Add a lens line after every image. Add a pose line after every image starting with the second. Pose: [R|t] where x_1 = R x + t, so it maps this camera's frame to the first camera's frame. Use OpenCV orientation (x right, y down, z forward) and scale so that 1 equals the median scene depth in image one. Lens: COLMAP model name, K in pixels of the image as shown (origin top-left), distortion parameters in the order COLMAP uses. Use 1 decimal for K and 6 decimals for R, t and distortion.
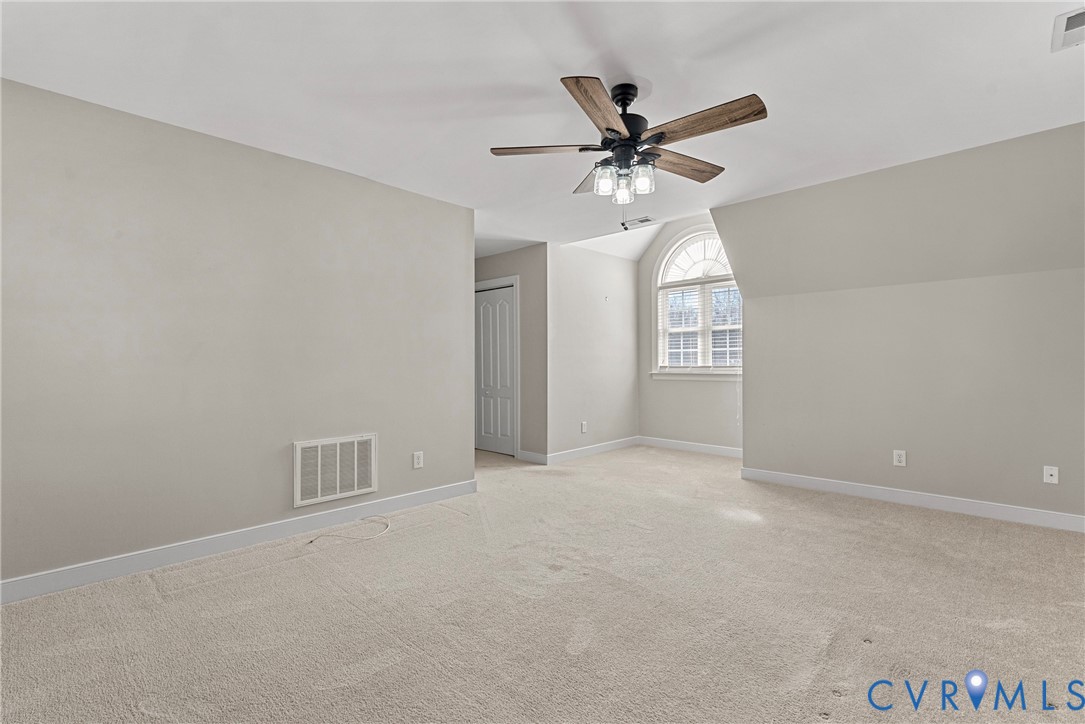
lens RADIAL K [[492.7, 0, 550.0], [0, 492.7, 369.3], [0, 0, 1]] dist [-0.007260, 0.002668]
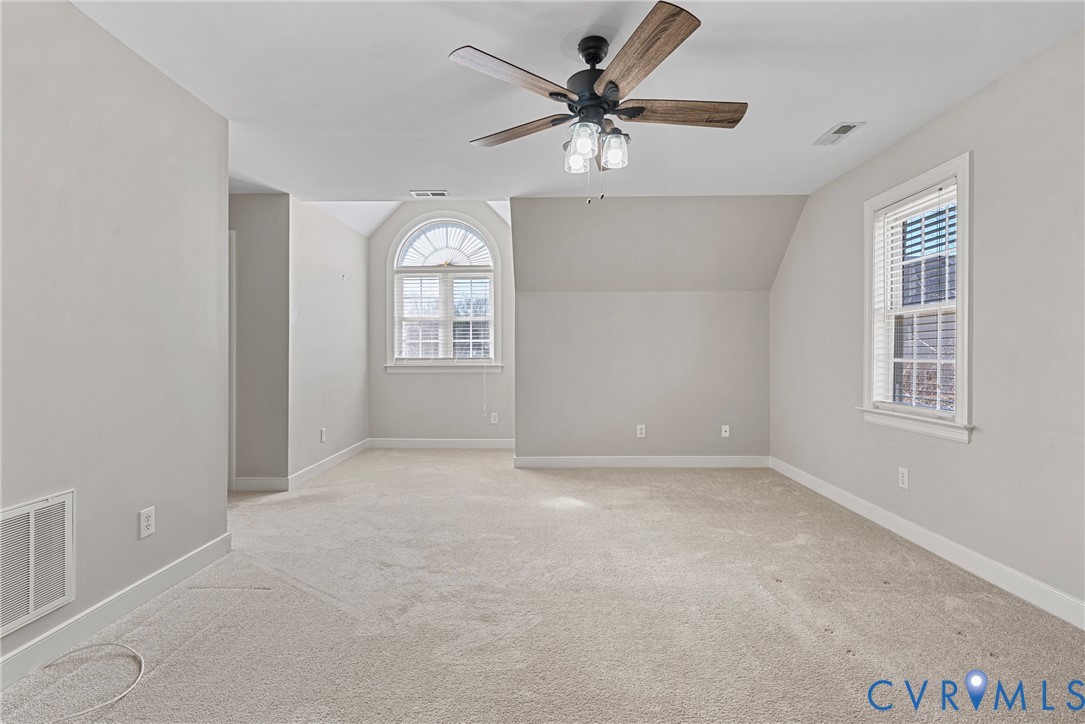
lens RADIAL K [[492.7, 0, 533.8], [0, 492.7, 356.4], [0, 0, 1]] dist [-0.007260, 0.002668]
pose [[0.731724, -0.002296, 0.681597, -0.275032], [0.009550, 0.999931, -0.006883, -0.001433], [-0.681534, 0.011546, 0.731695, 0.224416]]
